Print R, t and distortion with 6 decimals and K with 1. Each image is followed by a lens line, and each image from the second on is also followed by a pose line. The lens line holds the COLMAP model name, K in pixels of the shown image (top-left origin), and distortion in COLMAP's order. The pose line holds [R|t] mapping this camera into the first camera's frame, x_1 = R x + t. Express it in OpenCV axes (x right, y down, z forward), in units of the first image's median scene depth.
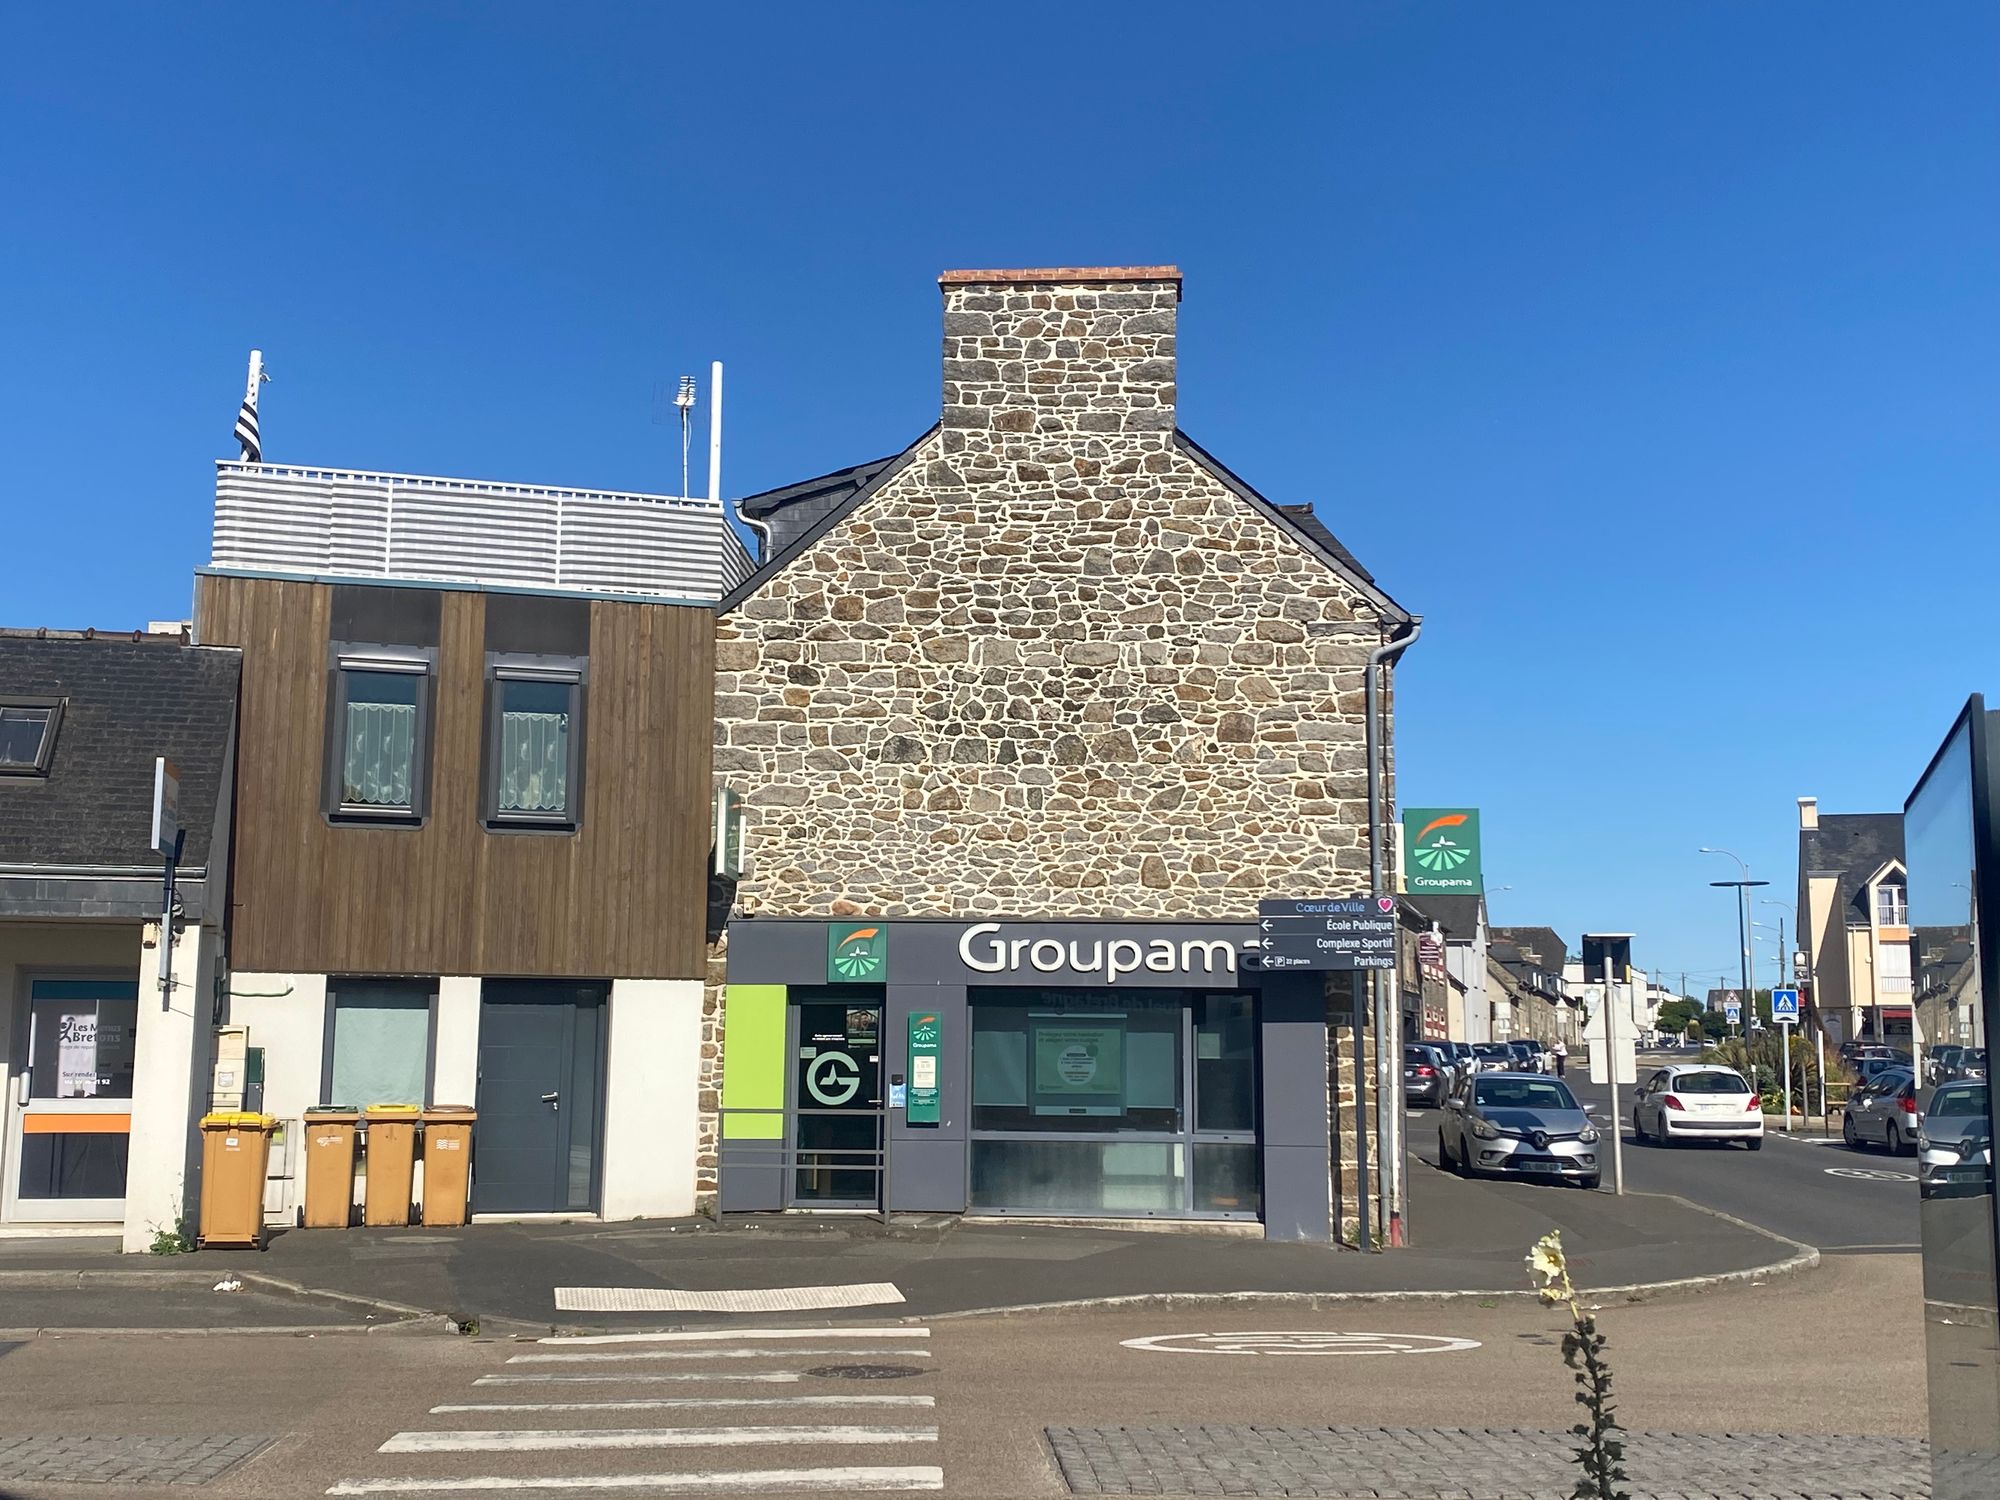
lens RADIAL K [[2159.2, 0, 1000.0], [0, 2159.2, 750.0], [0, 0, 1]] dist [0.086678, -0.008693]
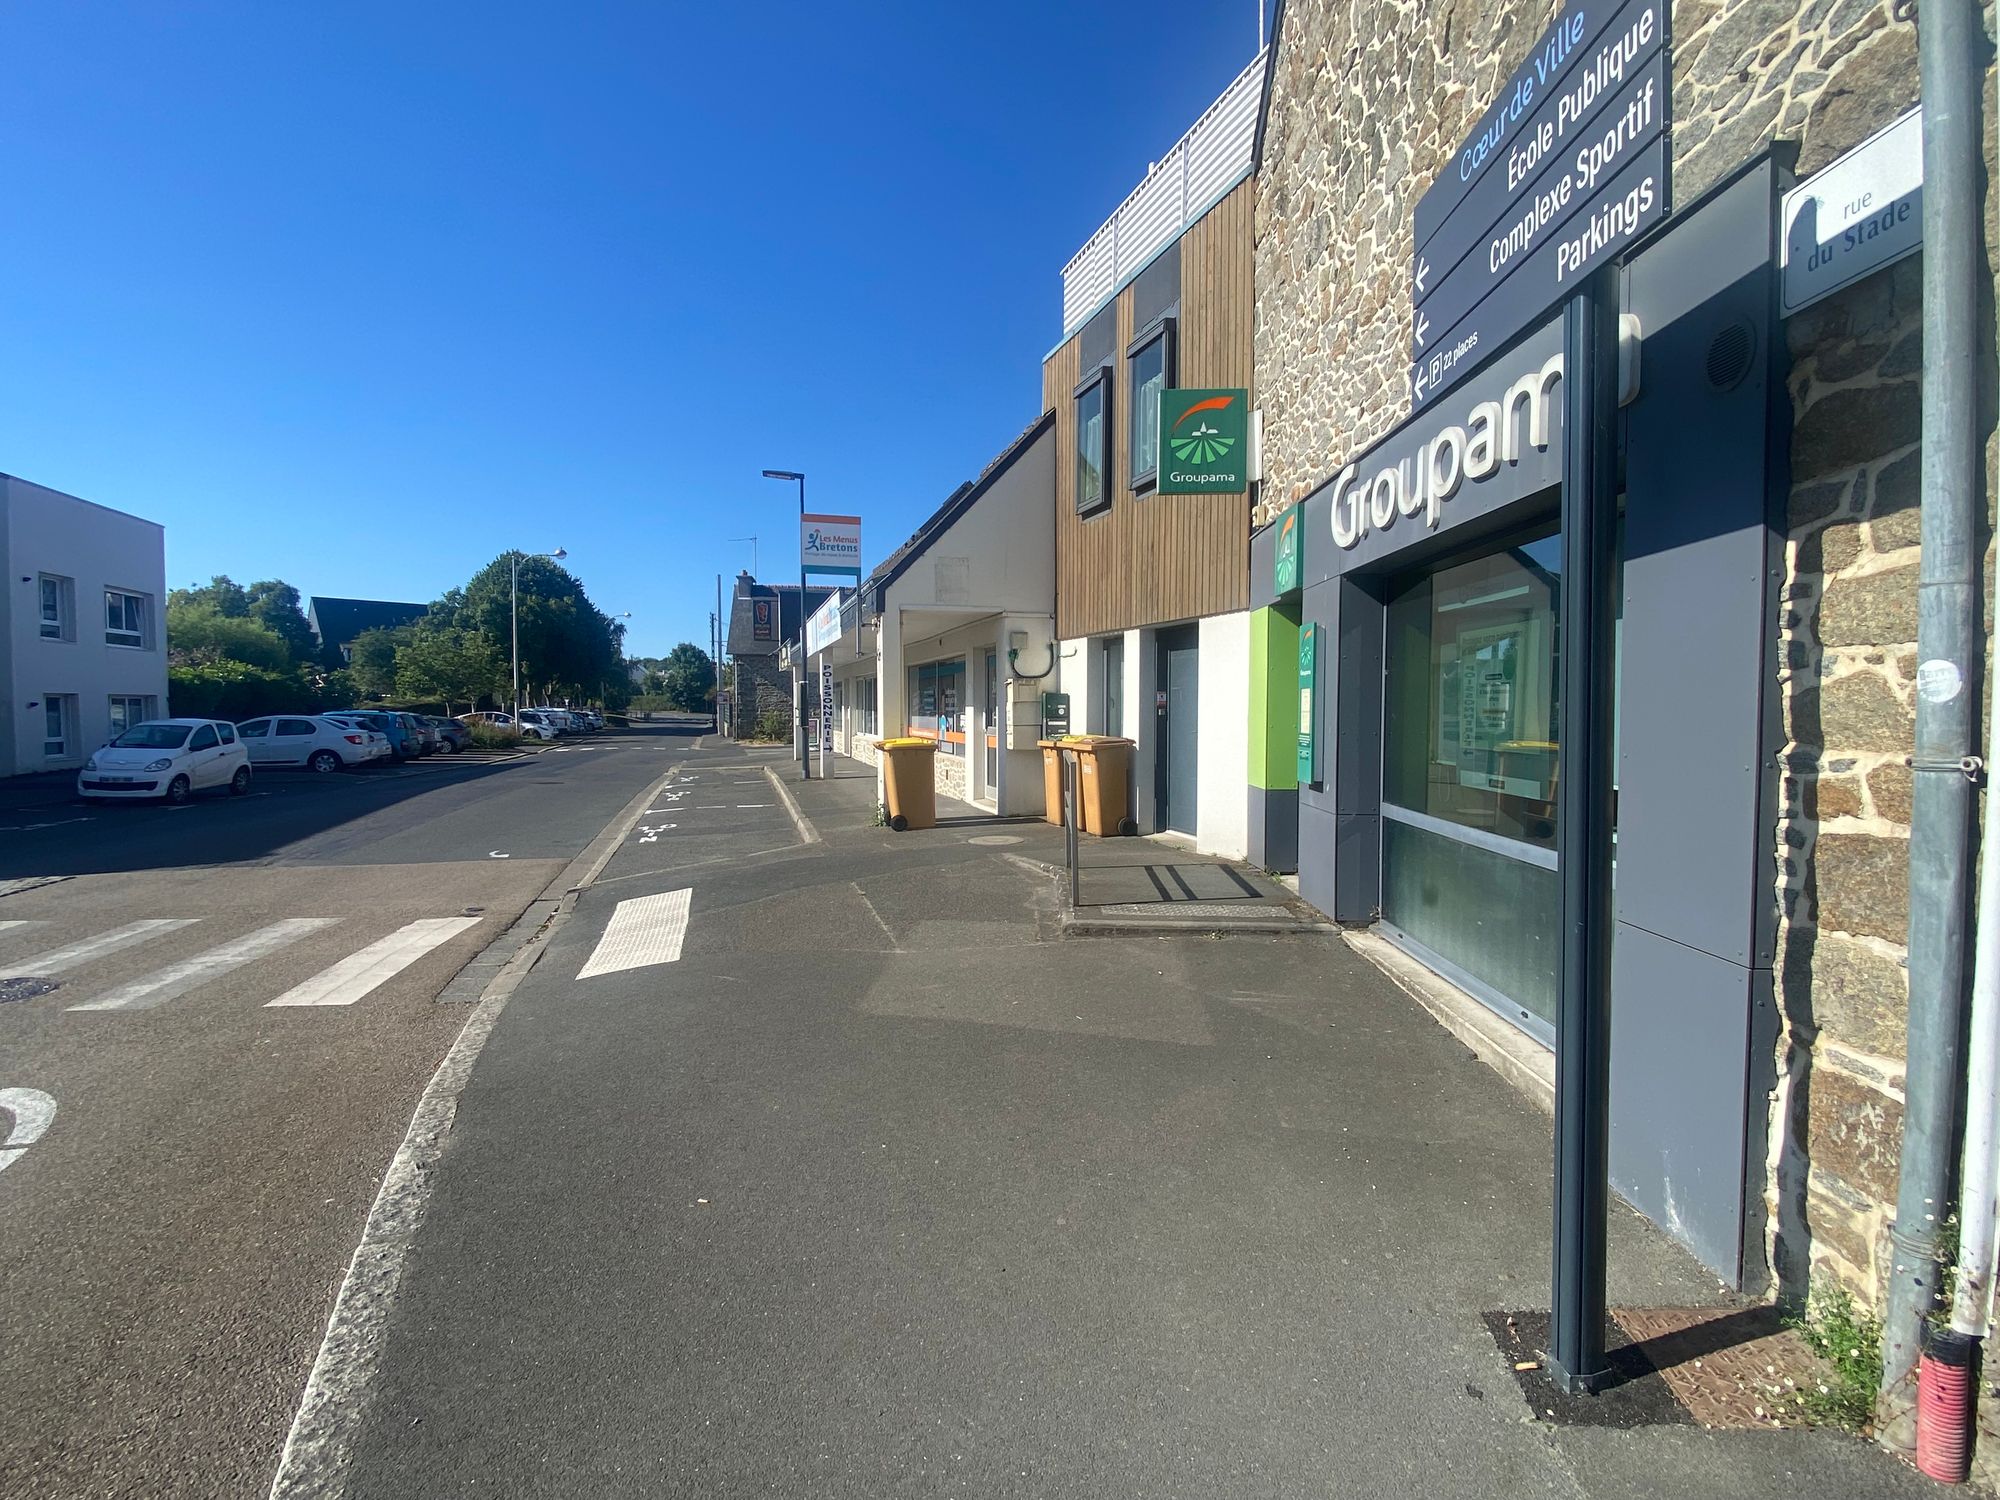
lens RADIAL K [[950.7, 0, 998.3], [0, 950.7, 741.0], [0, 0, 1]] dist [0.018220, -0.018346]
pose [[0.069920, 0.028675, -0.997140, 0.251840], [0.150427, 0.987853, 0.038956, 0.128551], [0.986145, -0.152721, 0.064757, 0.862017]]
